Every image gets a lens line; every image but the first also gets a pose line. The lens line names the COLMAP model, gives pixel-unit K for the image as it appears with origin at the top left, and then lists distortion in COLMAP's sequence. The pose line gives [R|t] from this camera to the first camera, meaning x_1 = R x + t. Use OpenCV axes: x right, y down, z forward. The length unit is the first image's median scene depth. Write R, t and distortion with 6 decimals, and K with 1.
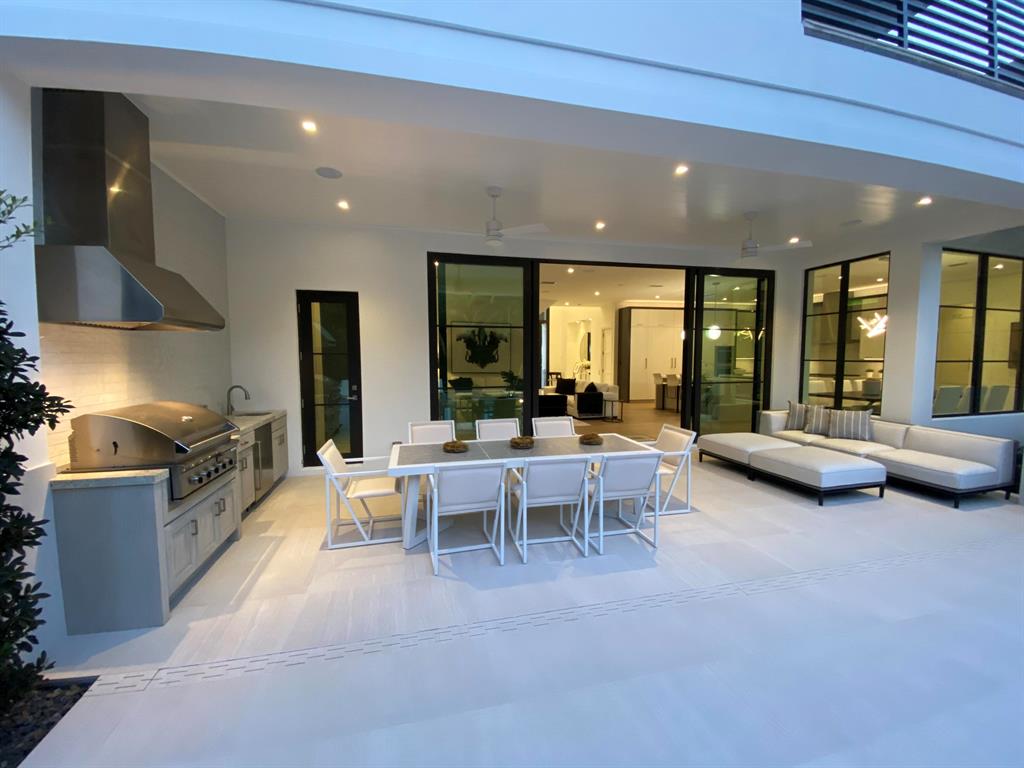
lens RADIAL K [[410.3, 0, 512.0], [0, 410.3, 386.8], [0, 0, 1]] dist [0.027931, -0.025252]
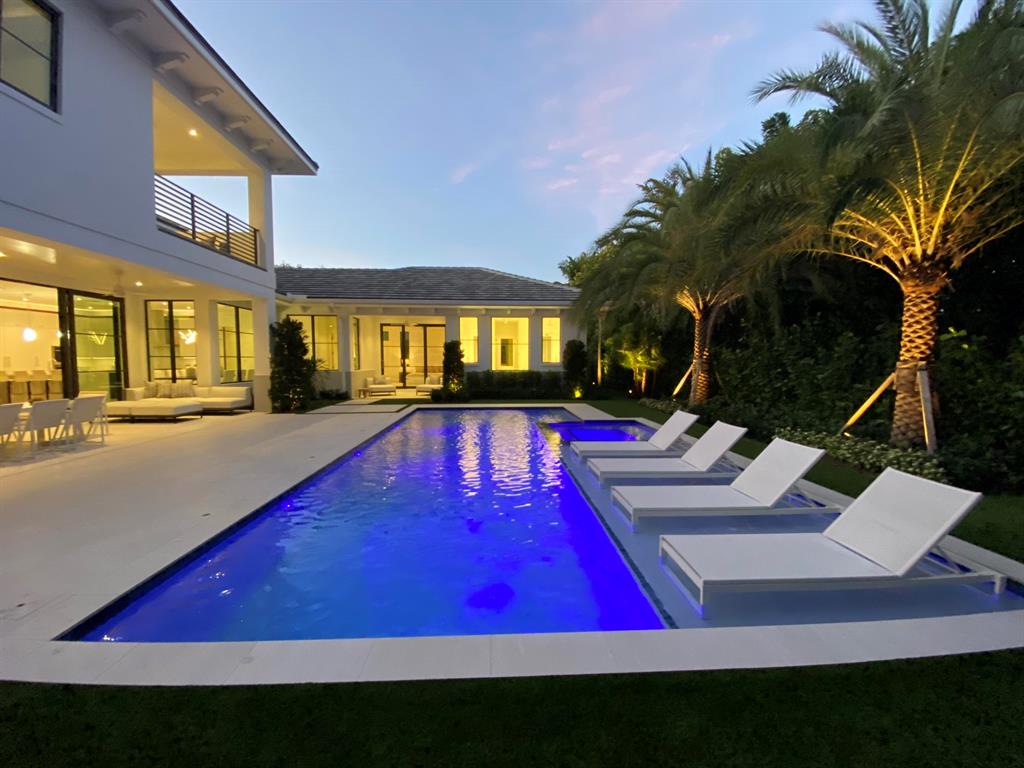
lens RADIAL K [[410.3, 0, 512.0], [0, 410.3, 386.8], [0, 0, 1]] dist [0.027931, -0.025252]
pose [[0.190779, -0.058975, 0.979860, -0.621651], [0.069133, 0.996522, 0.046518, 0.077607], [-0.979196, 0.058866, 0.194192, -0.703383]]
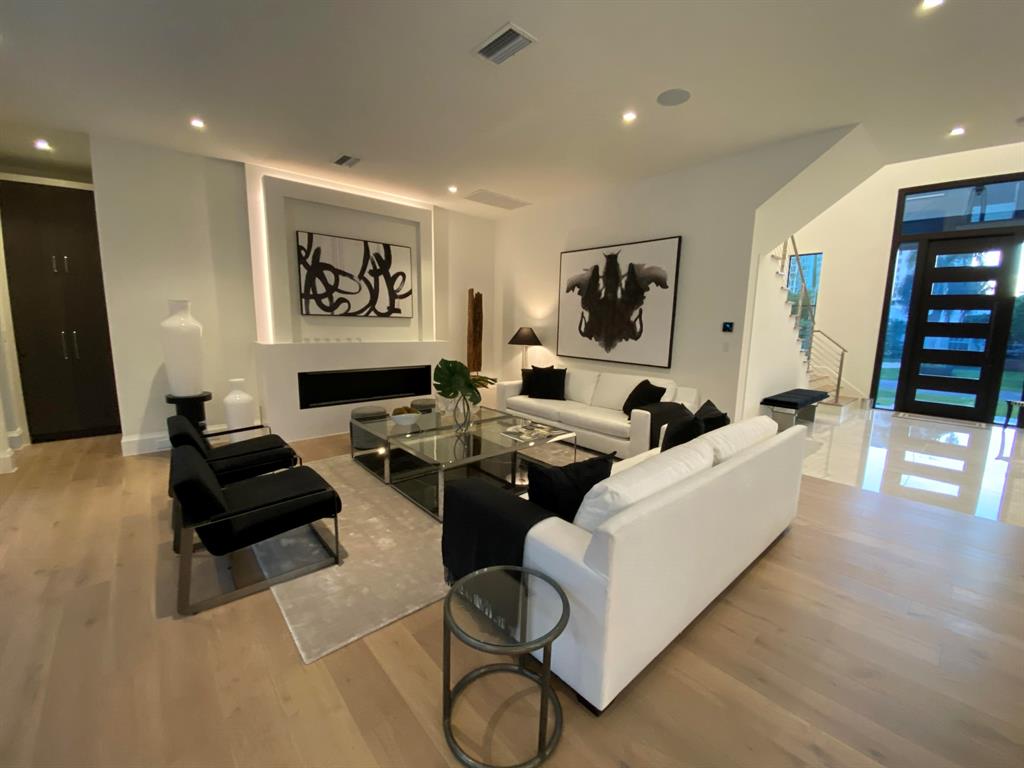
lens RADIAL K [[410.3, 0, 512.0], [0, 410.3, 386.8], [0, 0, 1]] dist [0.027931, -0.025252]
pose [[0.453746, 0.145090, -0.879240, 0.511605], [-0.082296, 0.989263, 0.120775, -0.093908], [0.887323, 0.017557, 0.460814, 1.268979]]
